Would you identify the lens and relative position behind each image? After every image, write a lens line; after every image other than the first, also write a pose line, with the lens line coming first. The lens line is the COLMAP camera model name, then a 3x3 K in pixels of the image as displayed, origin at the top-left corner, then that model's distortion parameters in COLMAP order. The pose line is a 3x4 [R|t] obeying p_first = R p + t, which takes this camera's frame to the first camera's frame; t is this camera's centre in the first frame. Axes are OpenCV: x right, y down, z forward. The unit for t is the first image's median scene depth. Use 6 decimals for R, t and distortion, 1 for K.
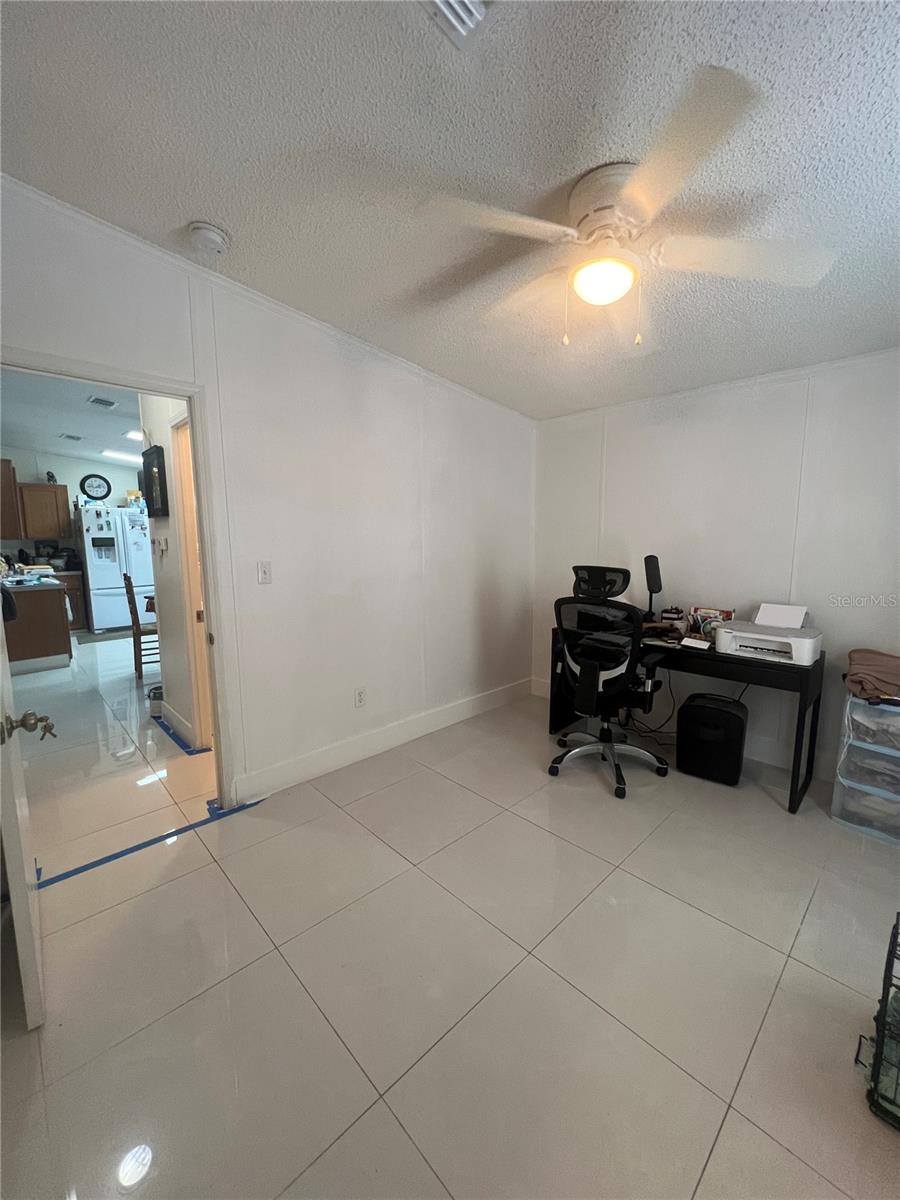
lens RADIAL K [[485.1, 0, 453.6], [0, 485.1, 595.2], [0, 0, 1]] dist [-0.000458, -0.001005]
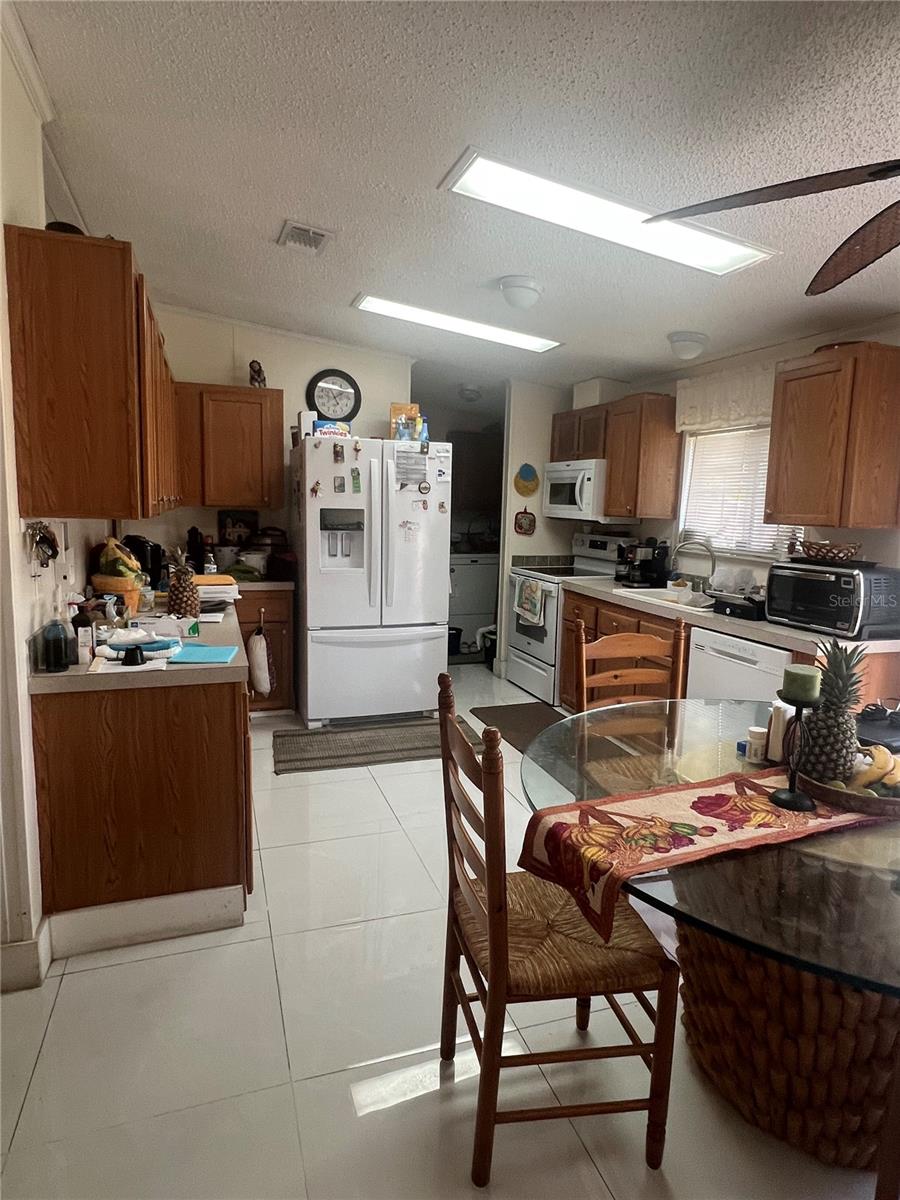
lens RADIAL K [[702.1, 0, 452.3], [0, 702.1, 596.7], [0, 0, 1]] dist [-0.001904, -0.002737]
pose [[0.907122, 0.086449, -0.411894, -0.370525], [-0.083936, 0.996177, 0.024225, -0.063999], [0.412414, 0.012598, 0.910910, 0.474102]]
